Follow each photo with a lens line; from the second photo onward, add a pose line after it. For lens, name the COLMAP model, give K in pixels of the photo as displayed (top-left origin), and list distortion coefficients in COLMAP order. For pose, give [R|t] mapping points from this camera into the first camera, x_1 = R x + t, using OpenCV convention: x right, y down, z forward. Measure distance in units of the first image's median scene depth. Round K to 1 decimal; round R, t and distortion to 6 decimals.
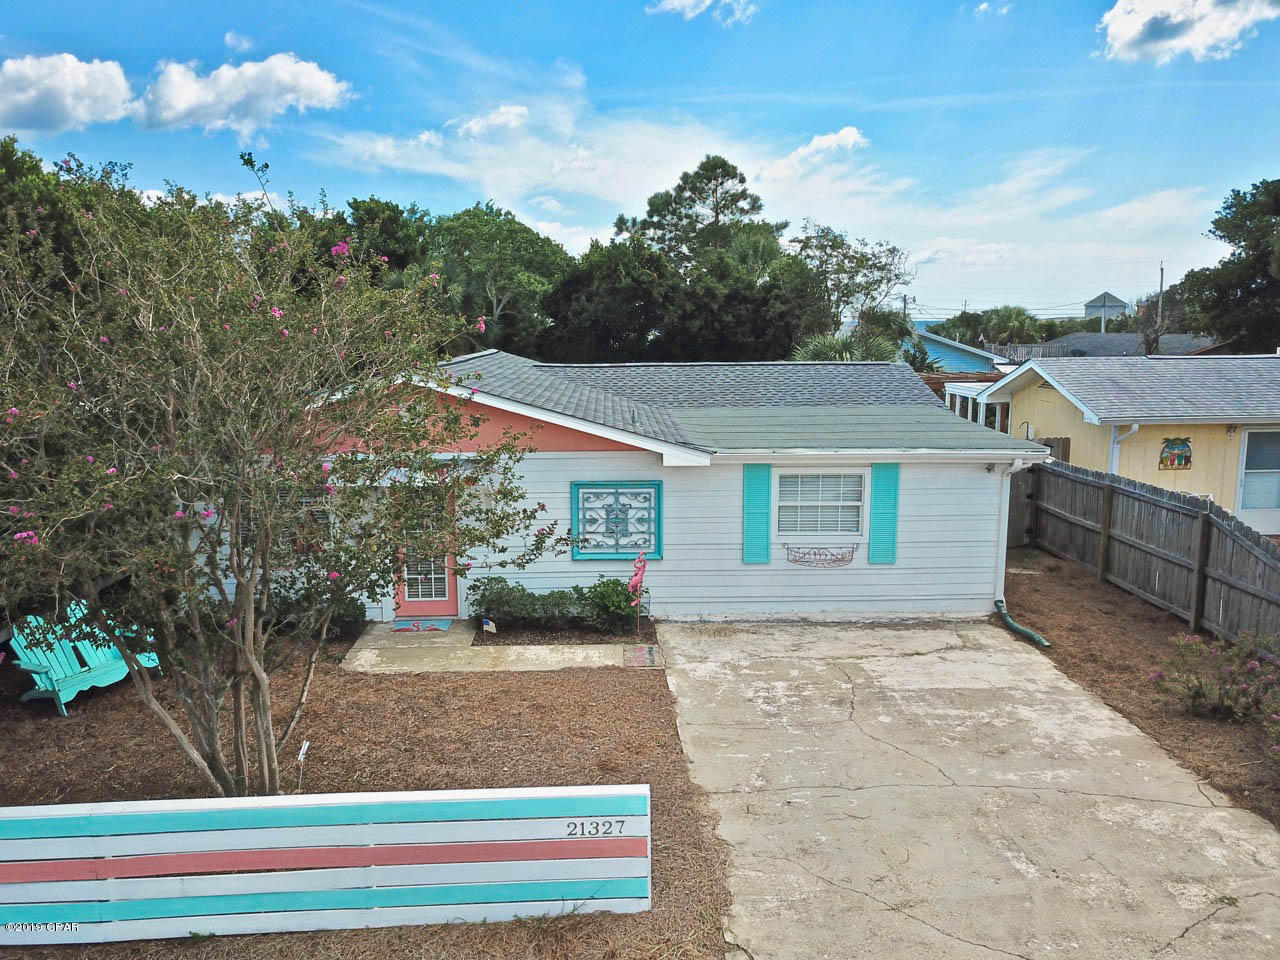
lens RADIAL K [[973.2, 0, 640.0], [0, 973.2, 480.0], [0, 0, 1]] dist [0.065973, -0.109554]
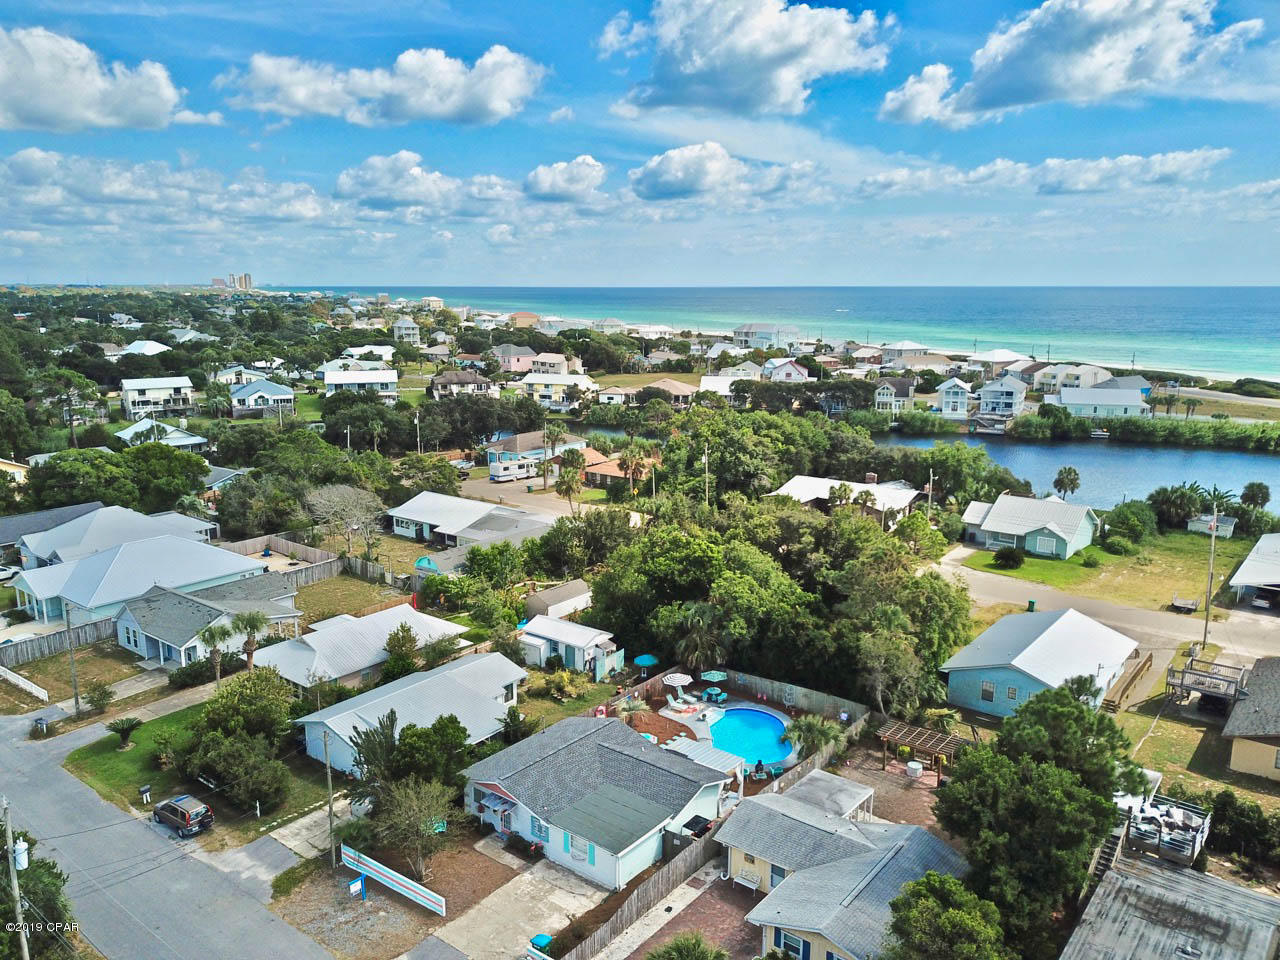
lens RADIAL K [[989.9, 0, 640.0], [0, 989.9, 480.0], [0, 0, 1]] dist [0.052044, -0.094879]
pose [[0.762453, 0.135870, -0.632617, 2.600861], [-0.112044, 0.990659, 0.077729, -1.689910], [0.637269, 0.011616, 0.770554, -1.820658]]
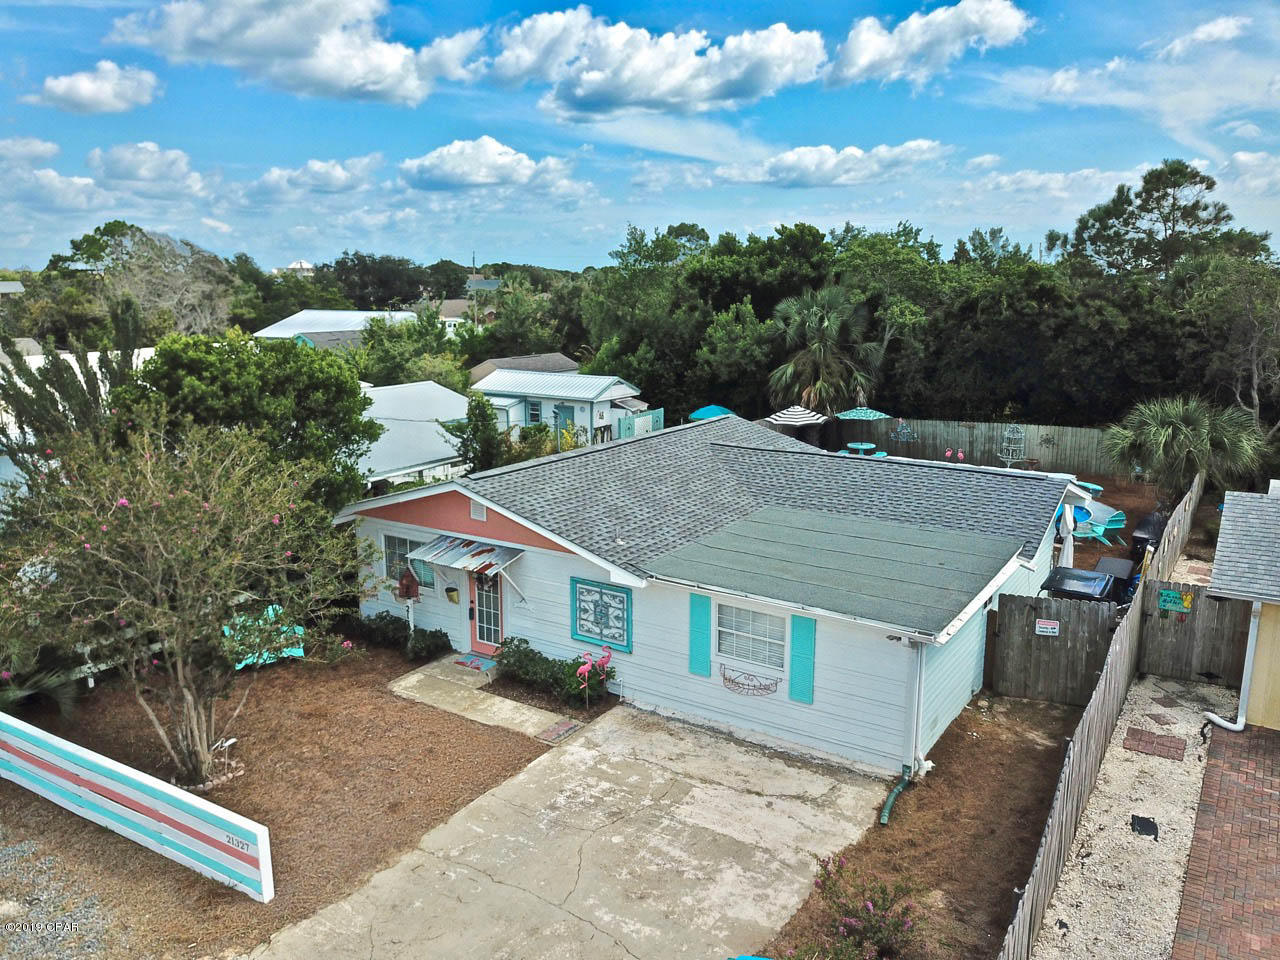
lens RADIAL K [[989.9, 0, 640.0], [0, 989.9, 480.0], [0, 0, 1]] dist [0.052044, -0.094879]
pose [[0.817137, 0.121811, -0.563426, 0.697240], [-0.094822, 0.992507, 0.077057, -0.226492], [0.568591, -0.009541, 0.822565, 0.001900]]
